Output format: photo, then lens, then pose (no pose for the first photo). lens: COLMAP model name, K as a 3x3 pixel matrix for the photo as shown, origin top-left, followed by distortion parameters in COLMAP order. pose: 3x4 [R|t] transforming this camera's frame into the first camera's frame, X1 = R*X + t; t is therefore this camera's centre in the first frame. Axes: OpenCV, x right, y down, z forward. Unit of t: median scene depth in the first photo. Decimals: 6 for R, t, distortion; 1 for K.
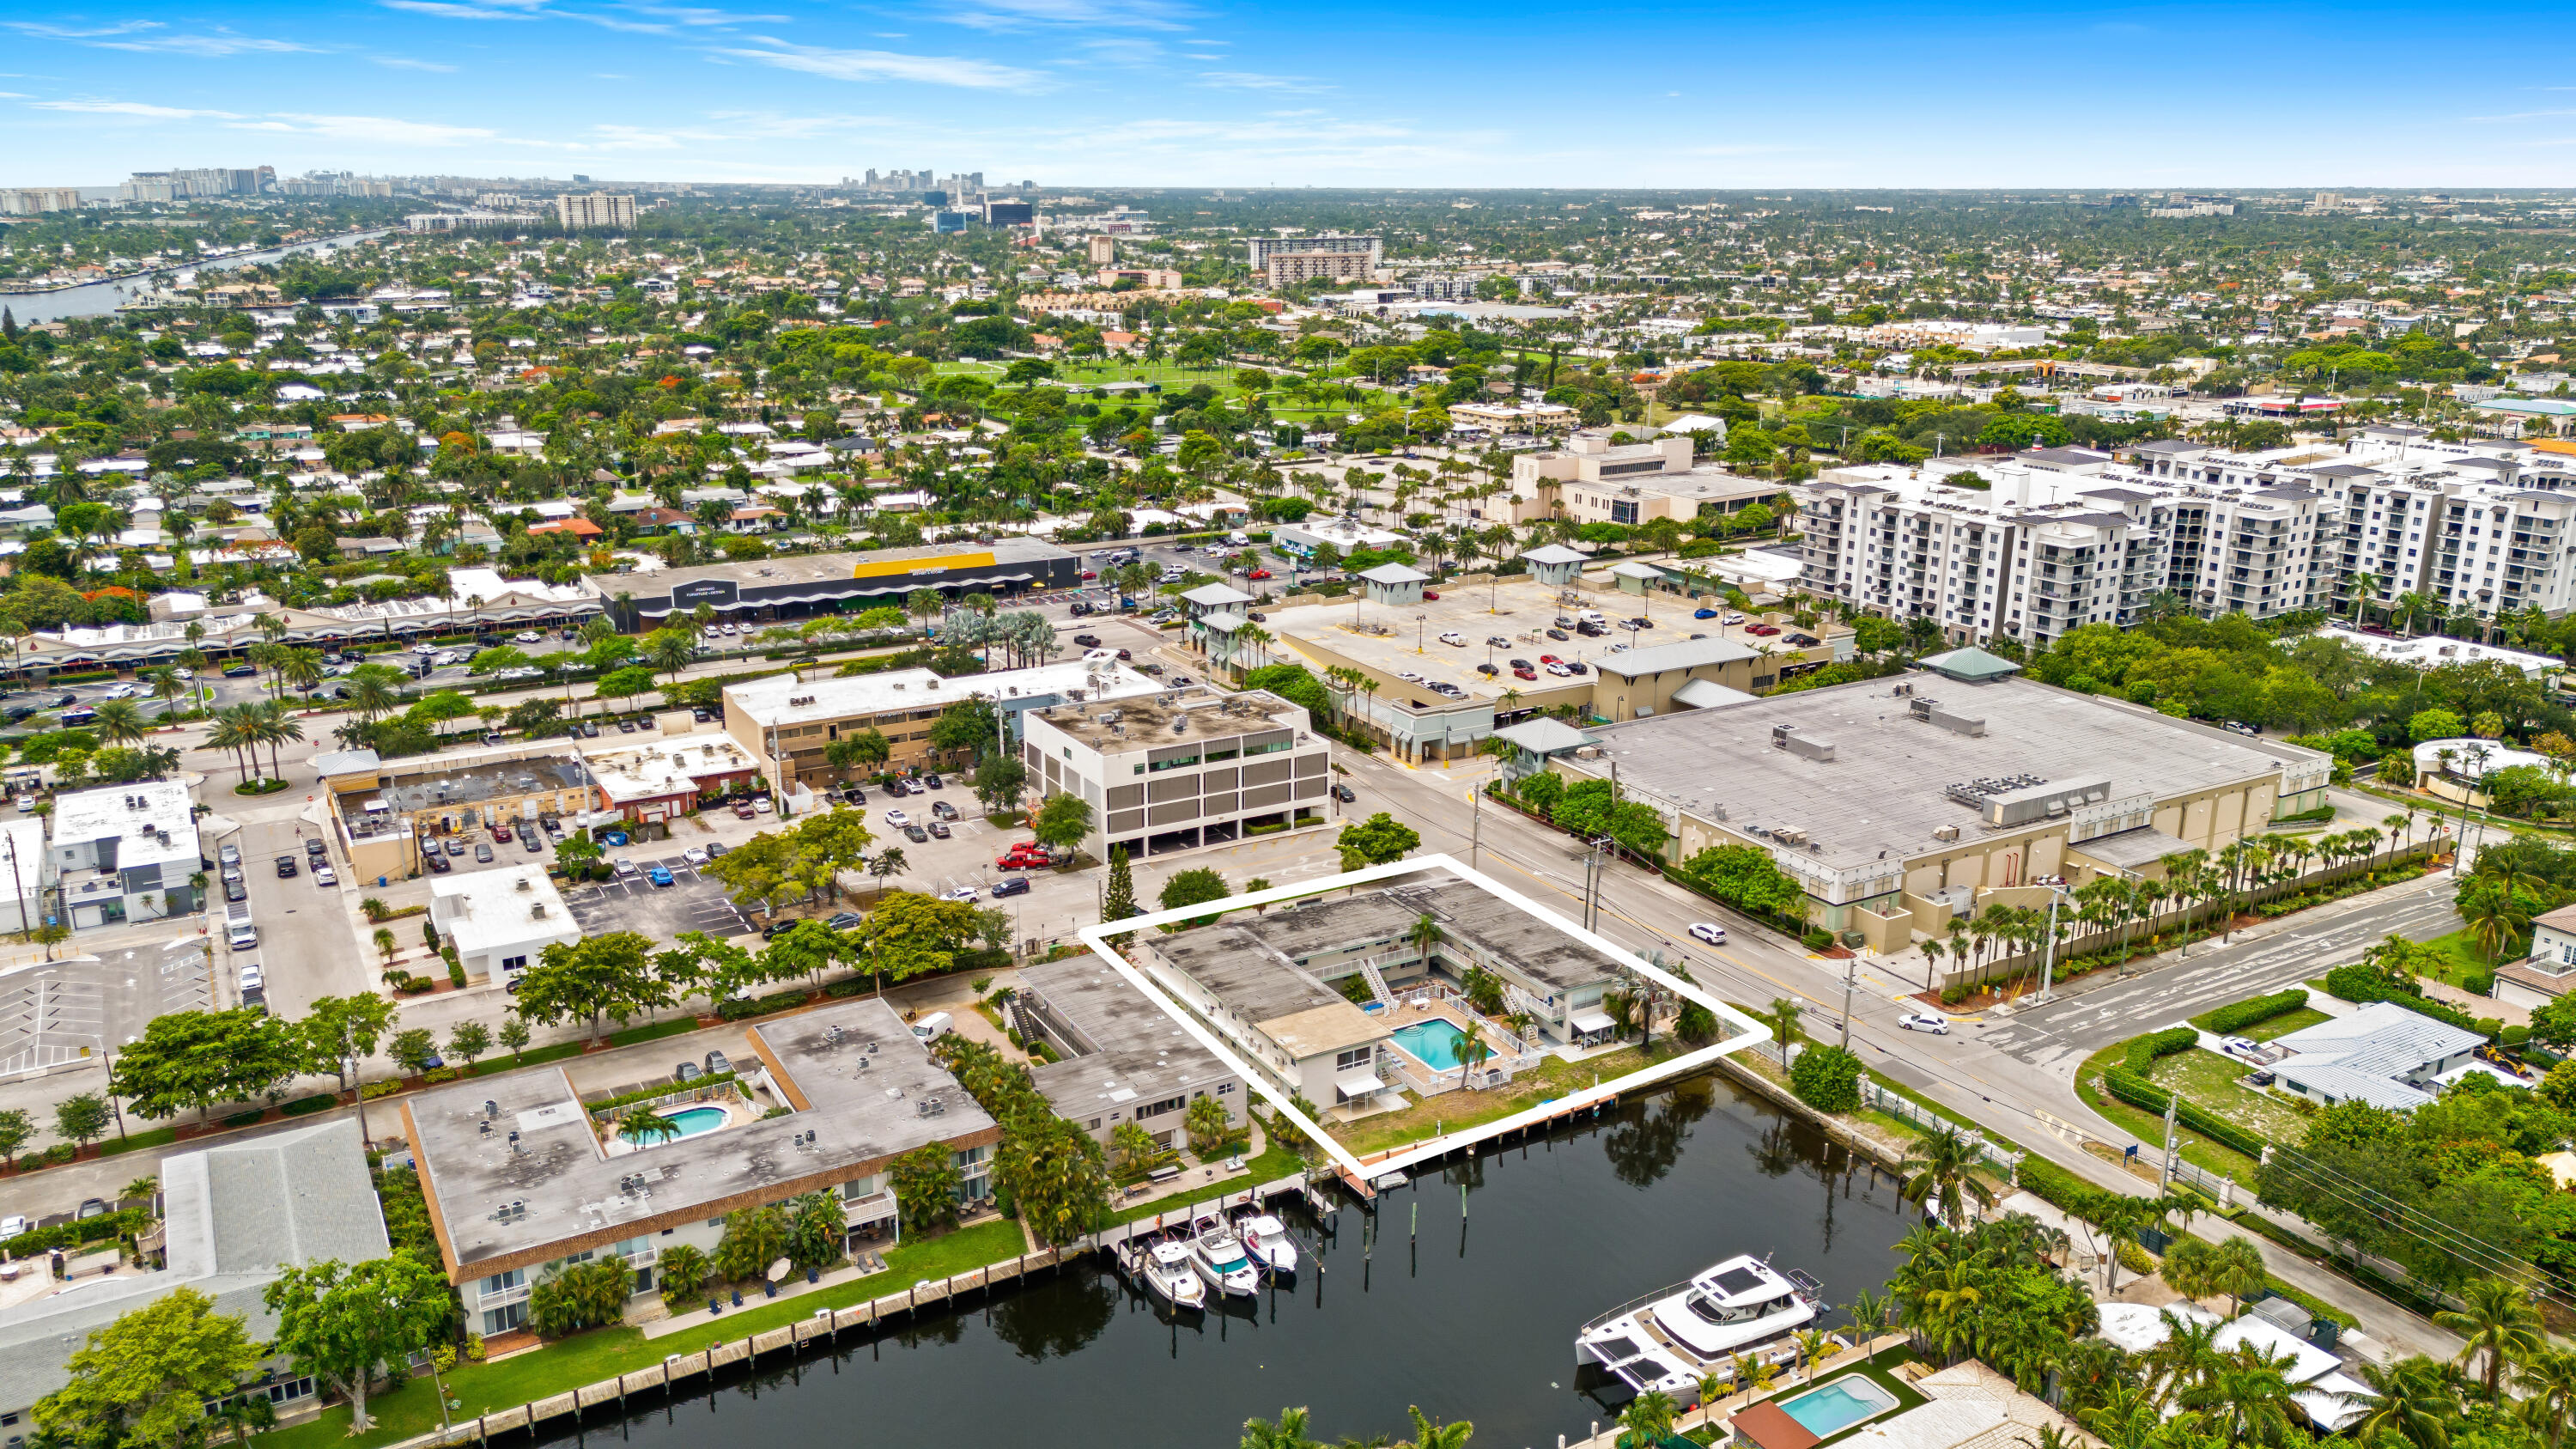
lens RADIAL K [[1880.5, 0, 1288.0], [0, 1880.5, 724.5], [0, 0, 1]] dist [0.082612, -0.084854]
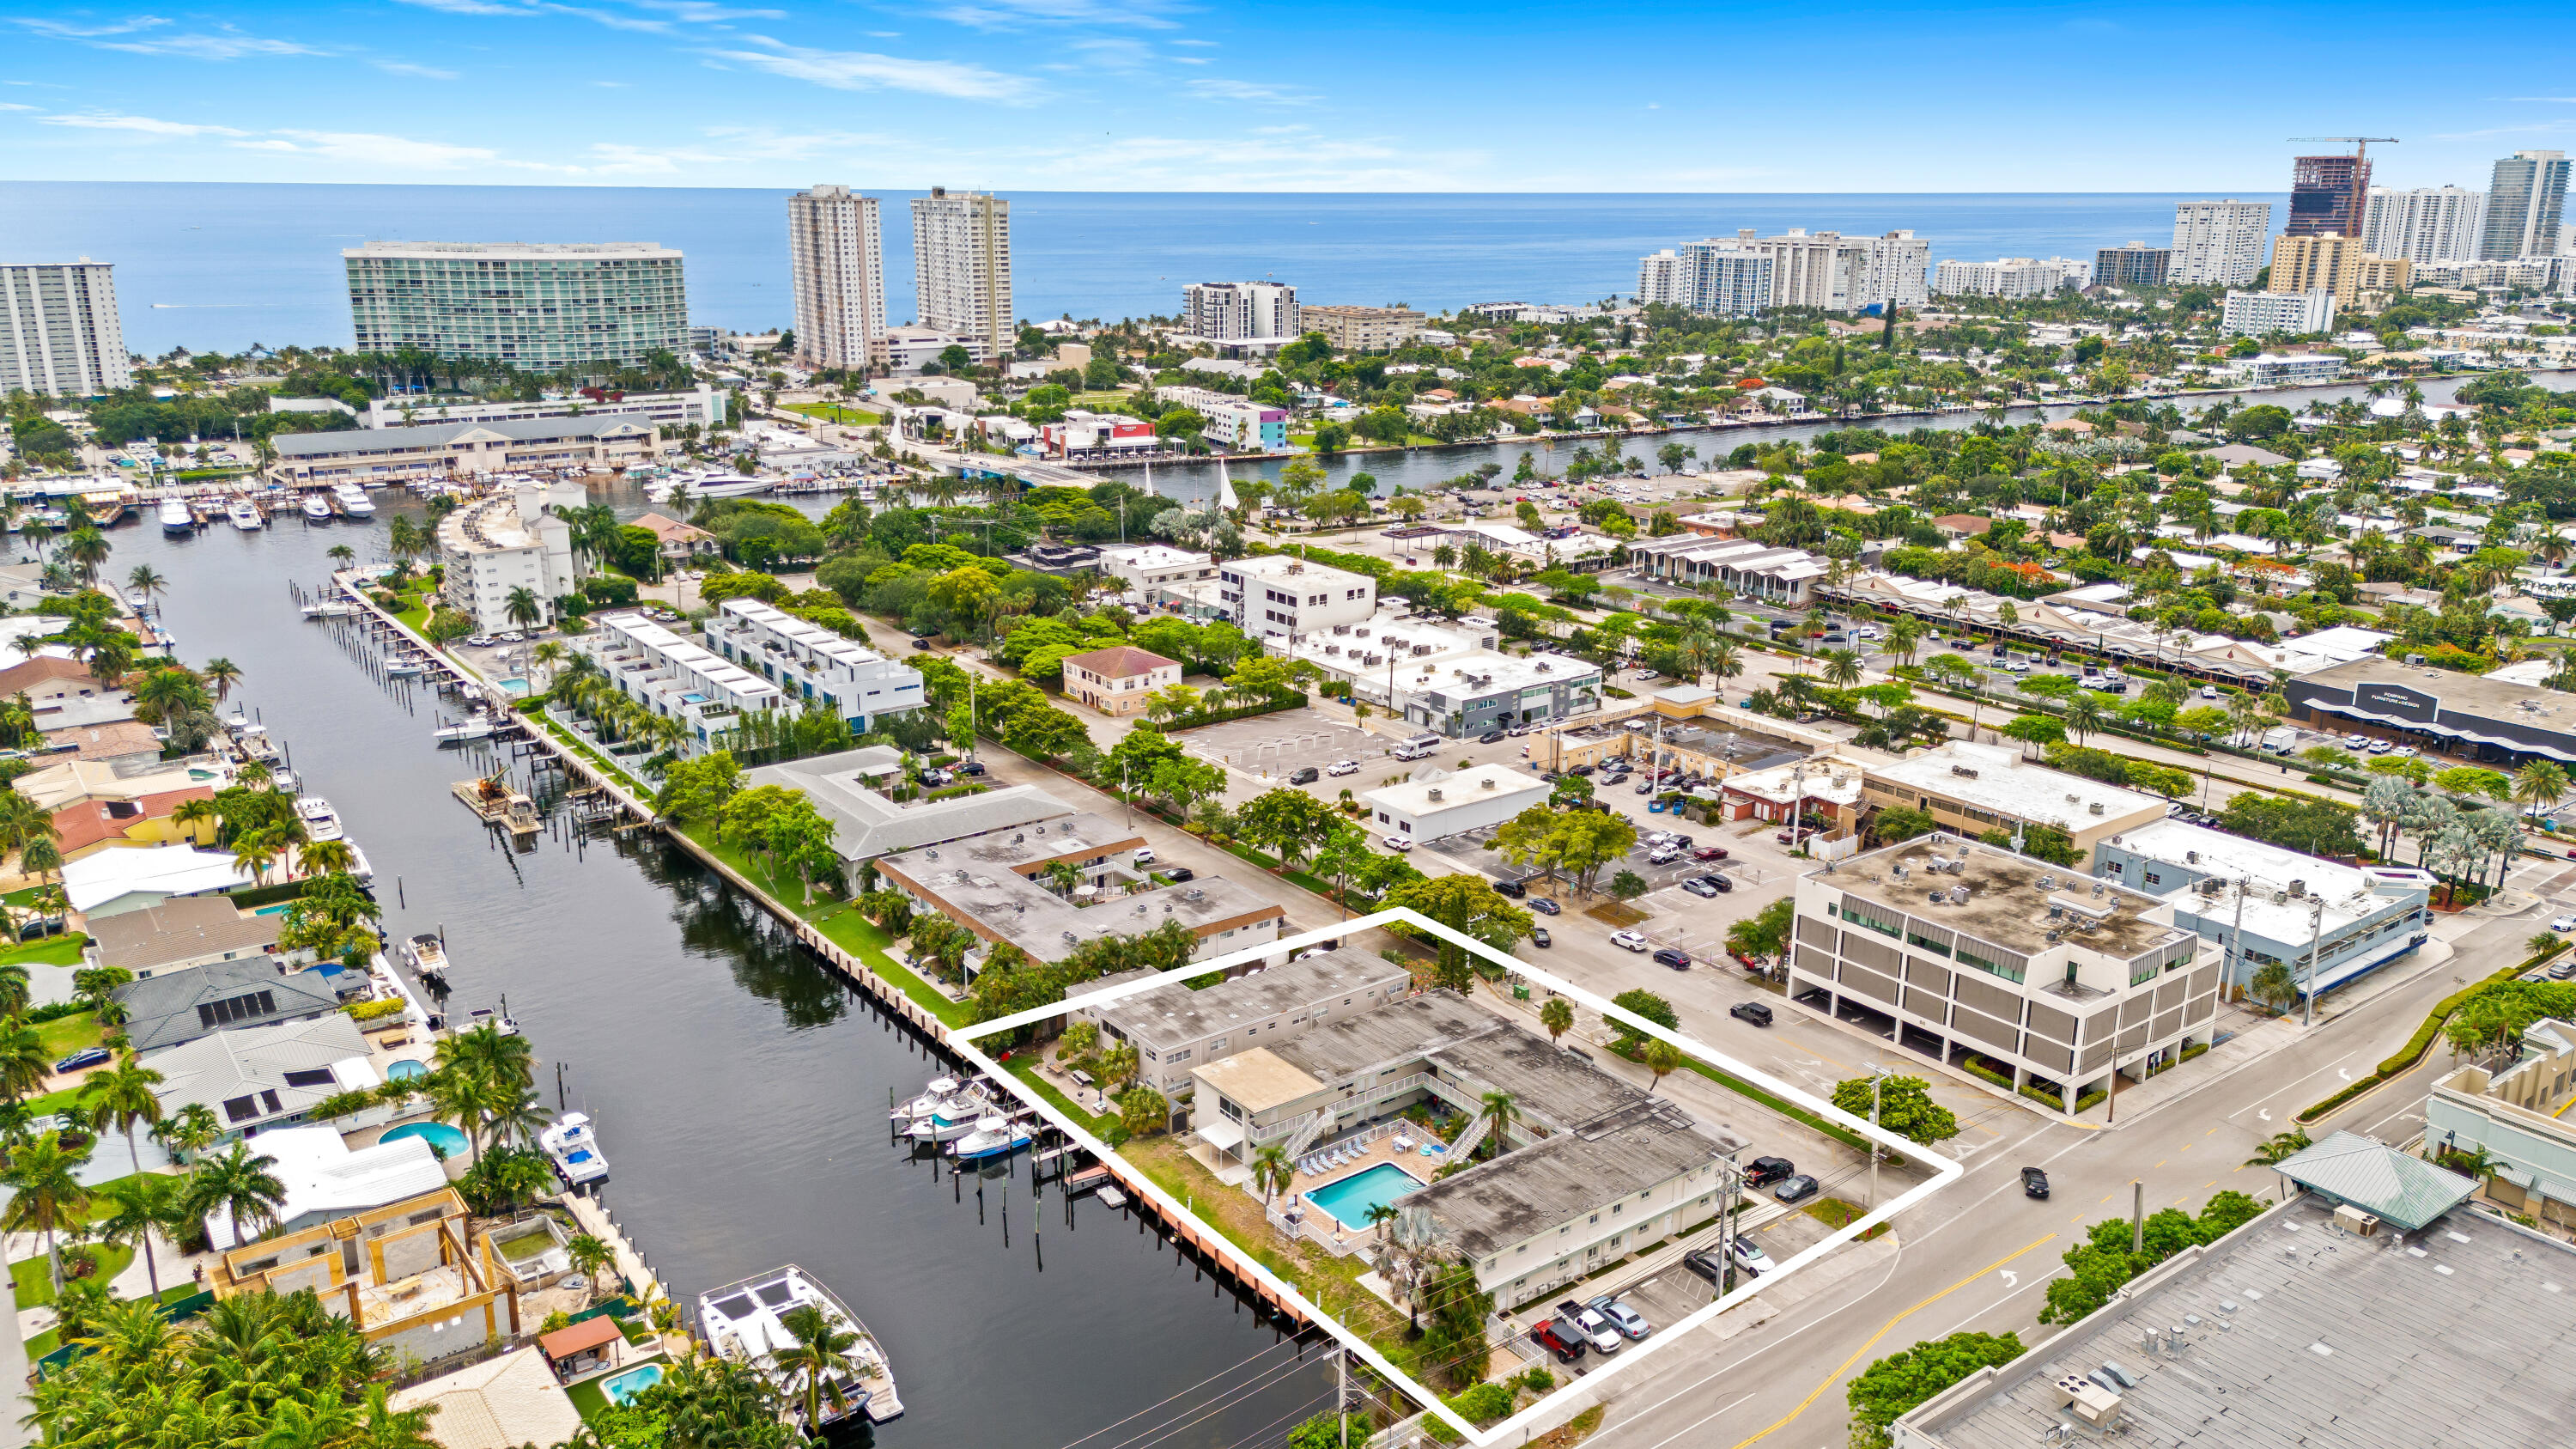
lens RADIAL K [[1880.5, 0, 1288.0], [0, 1880.5, 724.5], [0, 0, 1]] dist [0.082612, -0.084854]
pose [[0.110095, 0.268904, -0.956854, 0.571478], [-0.276141, 0.933080, 0.230450, -0.152206], [0.954791, 0.238855, 0.176983, 0.496392]]
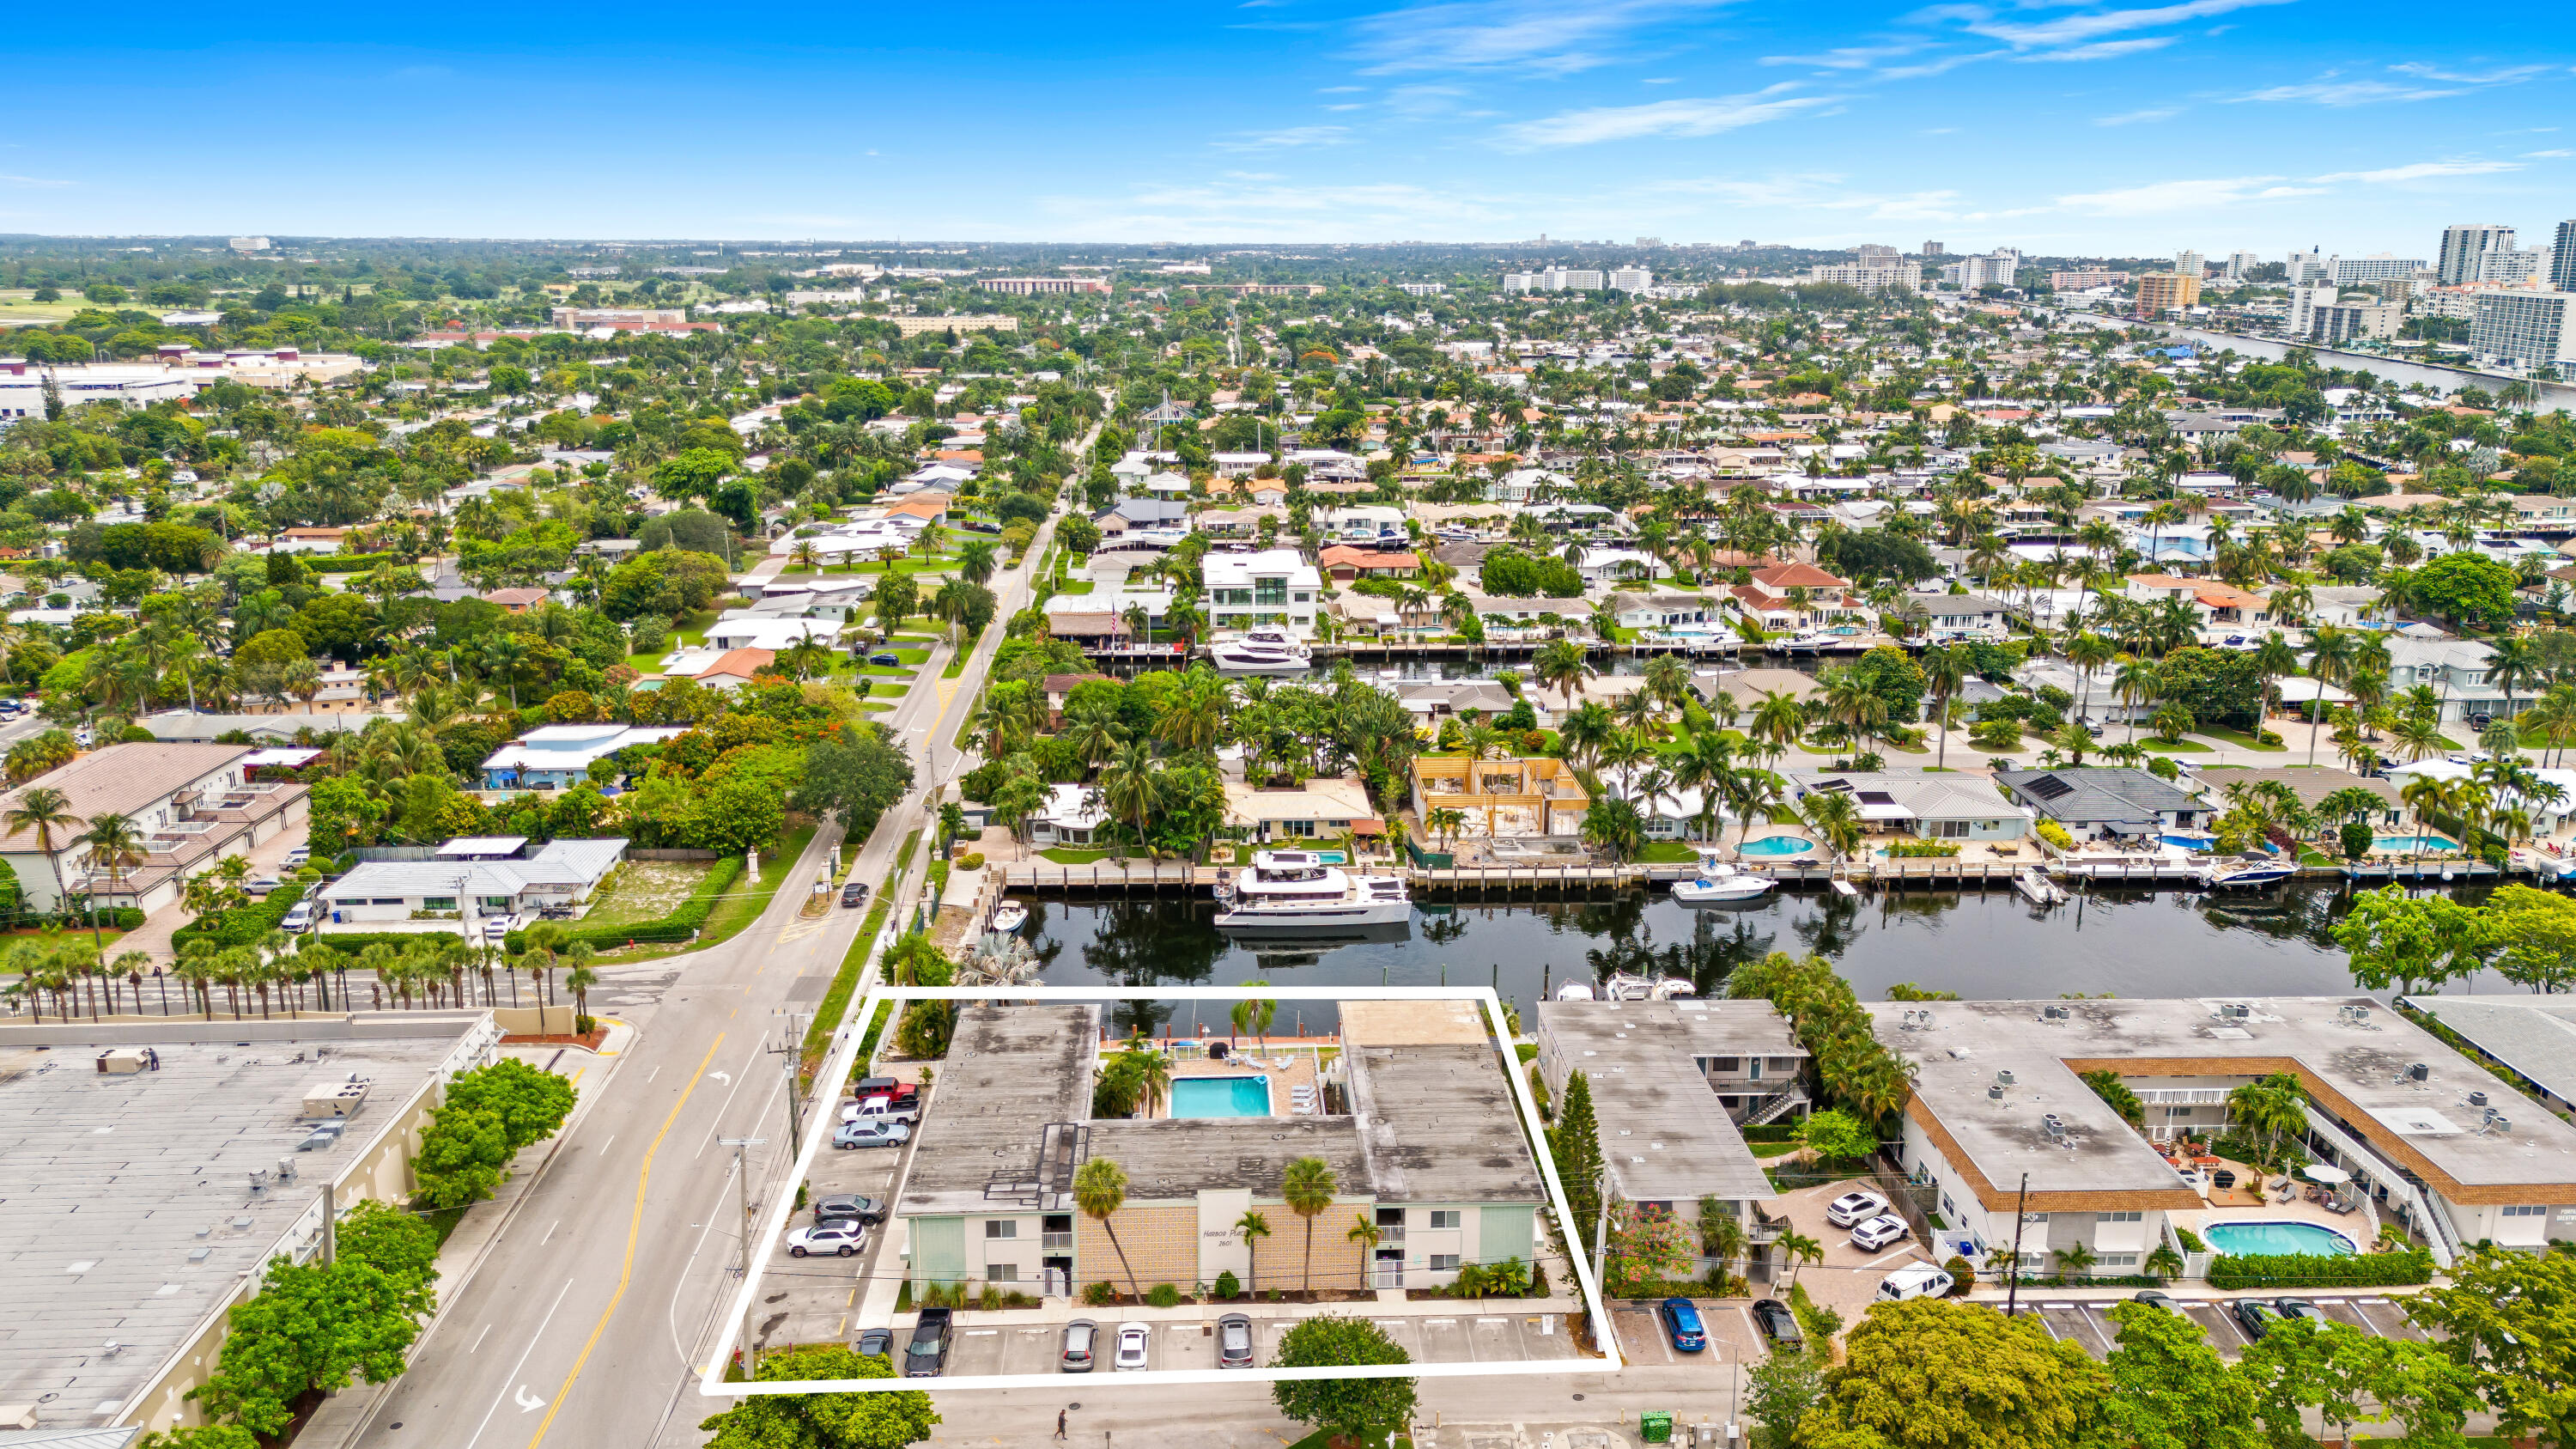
lens RADIAL K [[1882.5, 0, 1288.0], [0, 1882.5, 724.5], [0, 0, 1]] dist [0.115602, -0.124767]
pose [[-0.883204, -0.122604, 0.452680, -0.180139], [0.122089, 0.871838, 0.474333, -0.216403], [-0.452819, 0.474200, -0.755042, 0.986812]]
